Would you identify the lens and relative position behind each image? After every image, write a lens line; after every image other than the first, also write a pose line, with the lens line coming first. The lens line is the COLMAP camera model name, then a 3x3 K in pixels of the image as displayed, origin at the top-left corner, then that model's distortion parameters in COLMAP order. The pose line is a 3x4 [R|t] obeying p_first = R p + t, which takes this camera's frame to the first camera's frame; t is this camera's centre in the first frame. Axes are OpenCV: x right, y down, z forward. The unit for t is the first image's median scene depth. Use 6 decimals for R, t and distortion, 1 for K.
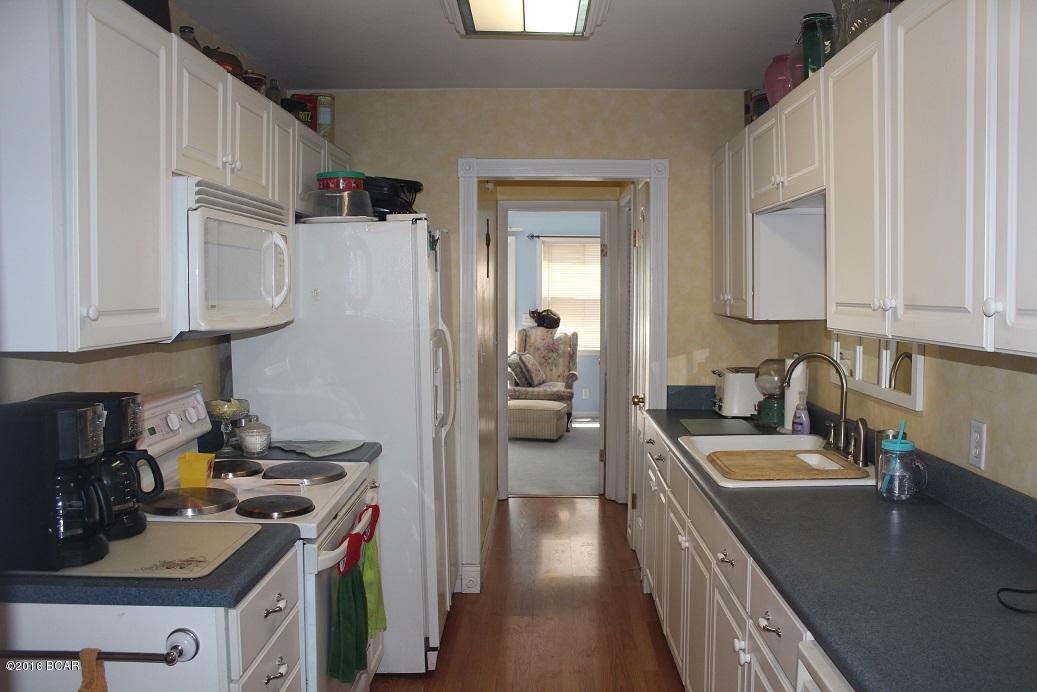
lens RADIAL K [[860.5, 0, 534.1], [0, 860.5, 359.3], [0, 0, 1]] dist [-0.176413, 0.161992]
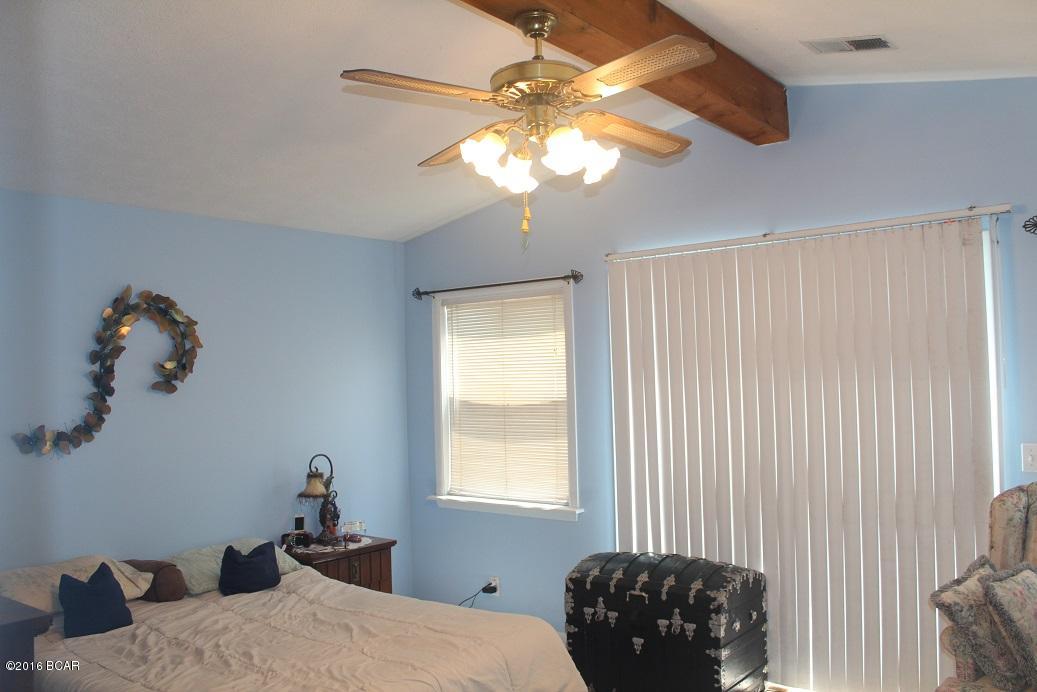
lens RADIAL K [[860.5, 0, 534.1], [0, 860.5, 359.3], [0, 0, 1]] dist [-0.176413, 0.161992]
pose [[0.783833, -0.041099, -0.619610, 0.043324], [-0.007374, 0.997121, -0.075467, -0.062137], [0.620928, 0.063723, 0.781273, 0.626064]]
